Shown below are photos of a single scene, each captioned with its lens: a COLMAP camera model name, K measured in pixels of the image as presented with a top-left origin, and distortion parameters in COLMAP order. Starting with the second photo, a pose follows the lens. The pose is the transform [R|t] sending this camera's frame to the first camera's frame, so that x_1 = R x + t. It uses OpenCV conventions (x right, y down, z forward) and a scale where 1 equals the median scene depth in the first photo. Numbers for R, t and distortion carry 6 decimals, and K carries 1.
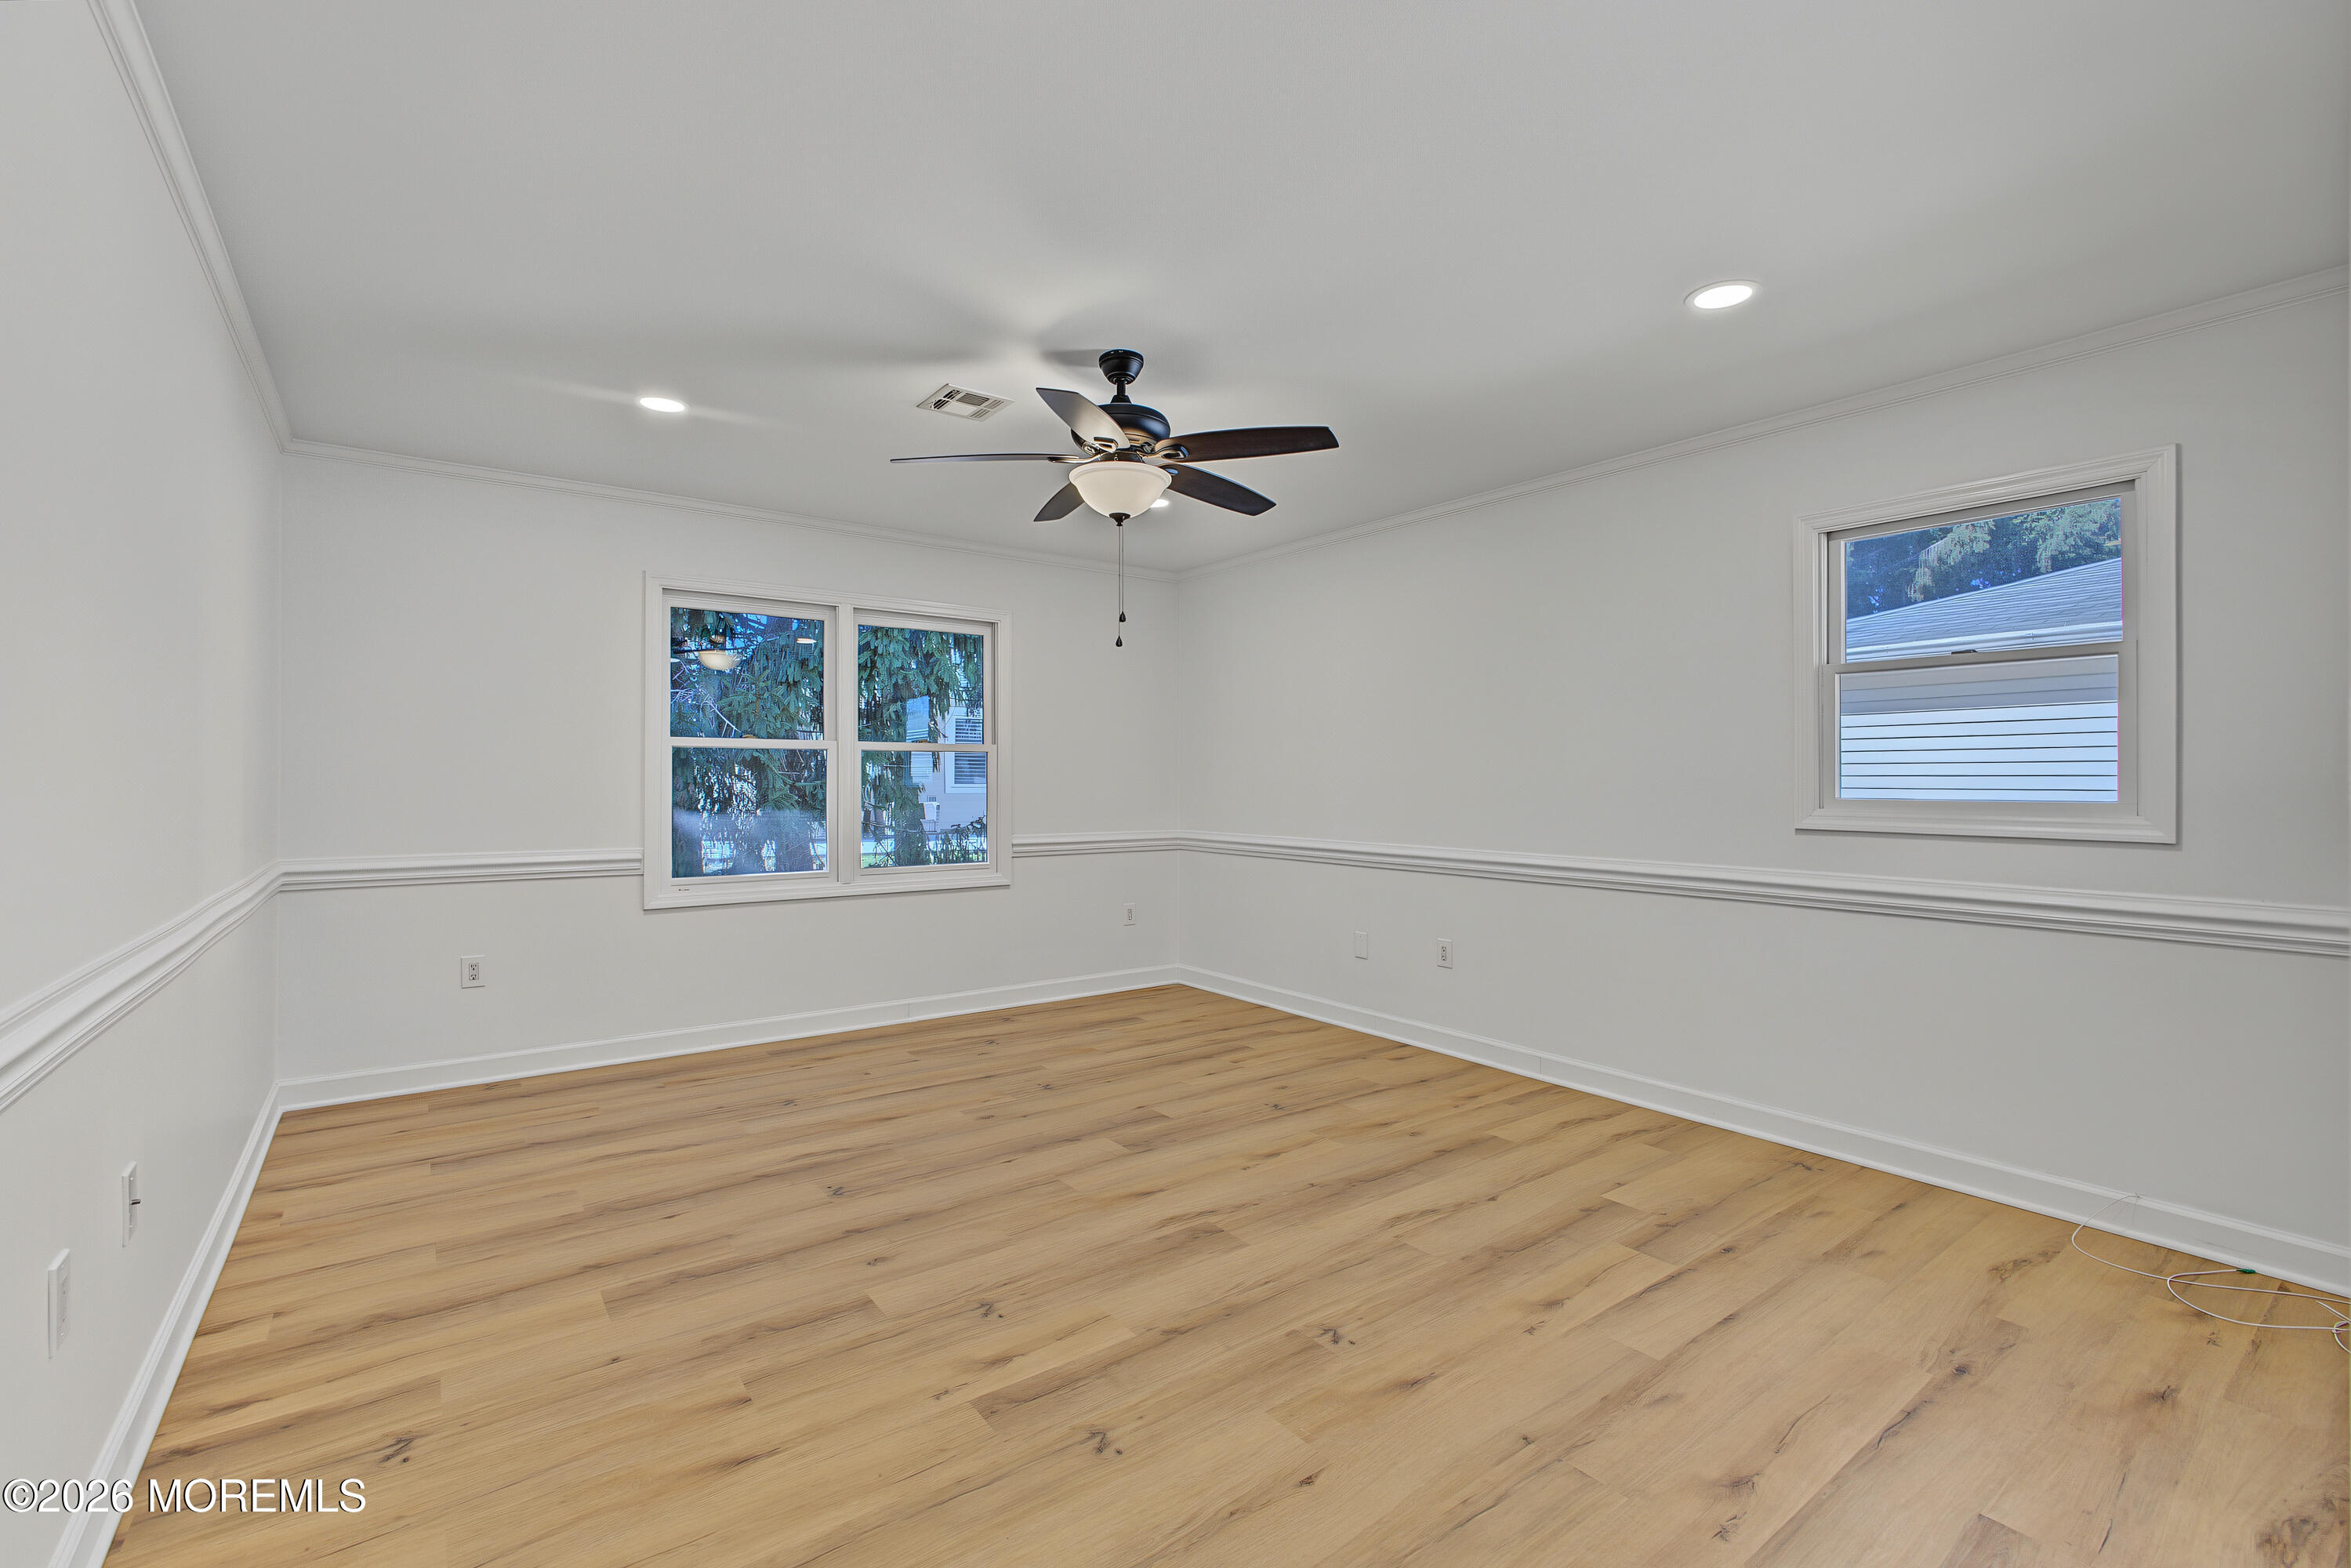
lens RADIAL K [[1028.8, 0, 1182.8], [0, 1028.8, 767.4], [0, 0, 1]] dist [-0.008817, 0.000433]
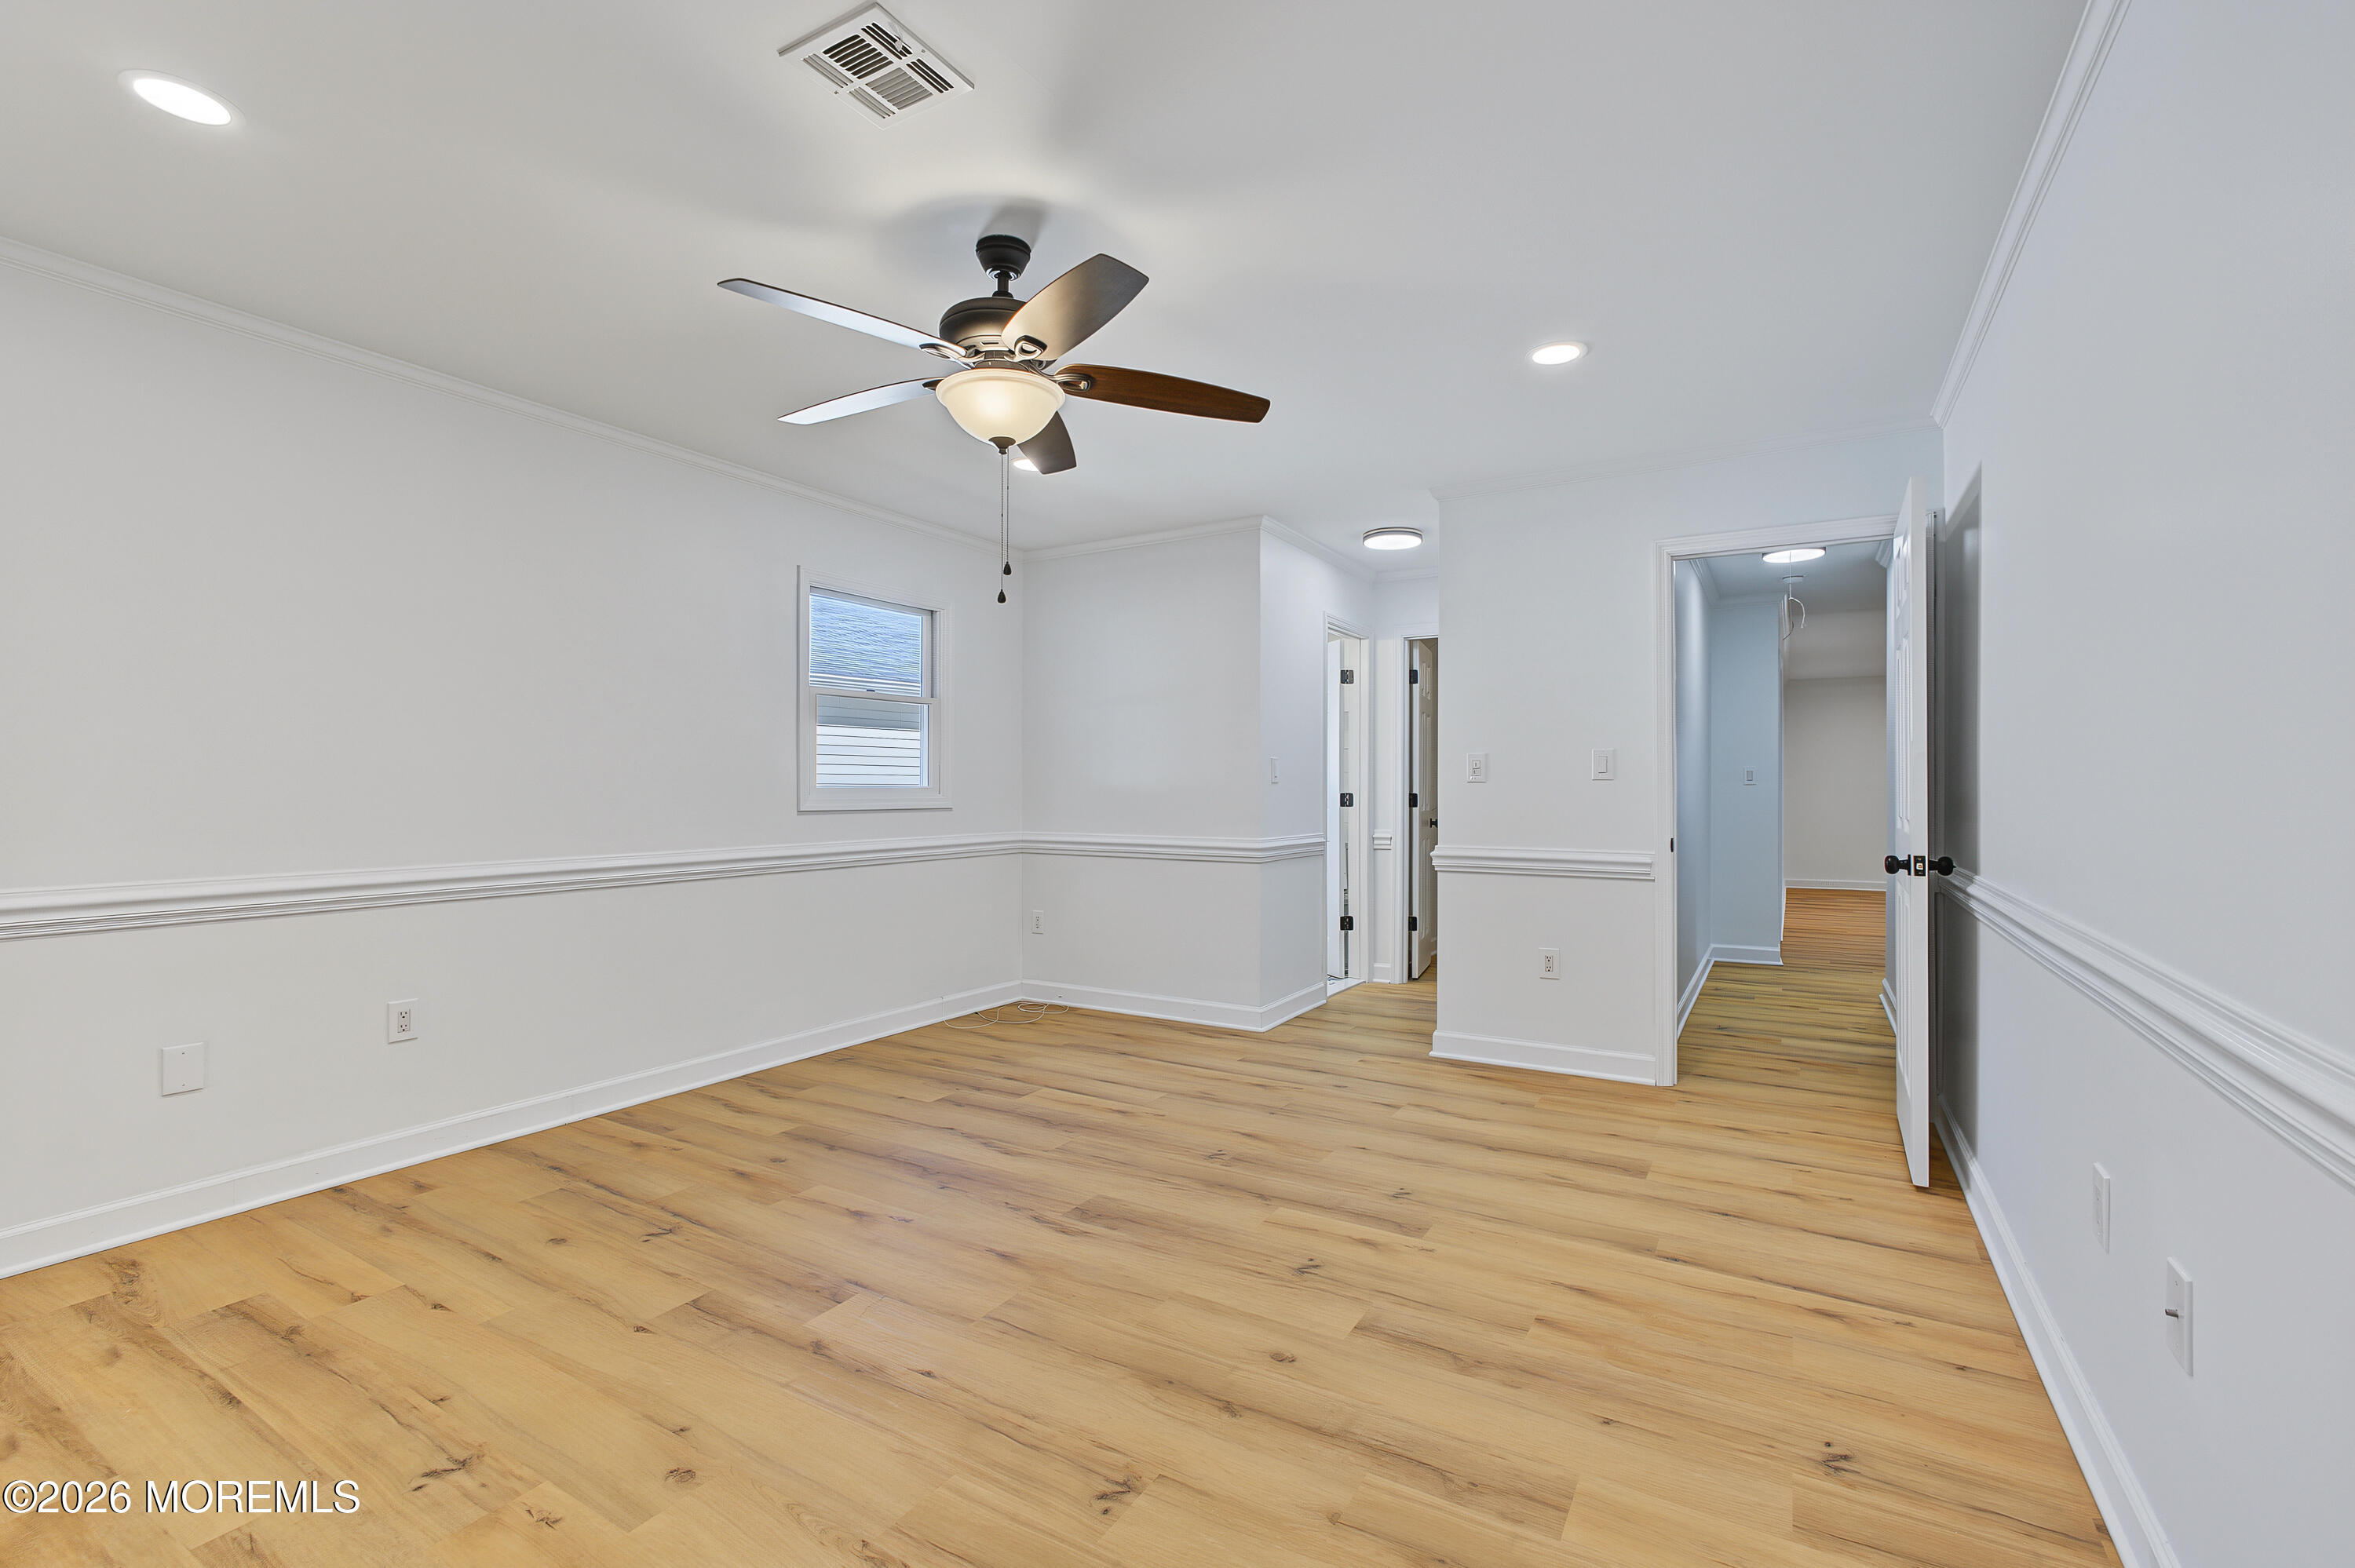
lens RADIAL K [[1028.4, 0, 1181.8], [0, 1028.4, 771.9], [0, 0, 1]] dist [-0.002120, 0.000970]
pose [[-0.381163, 0.007747, 0.924475, -0.881356], [-0.018069, 0.999711, -0.015827, 0.026144], [-0.924331, -0.022737, -0.380913, 1.200697]]
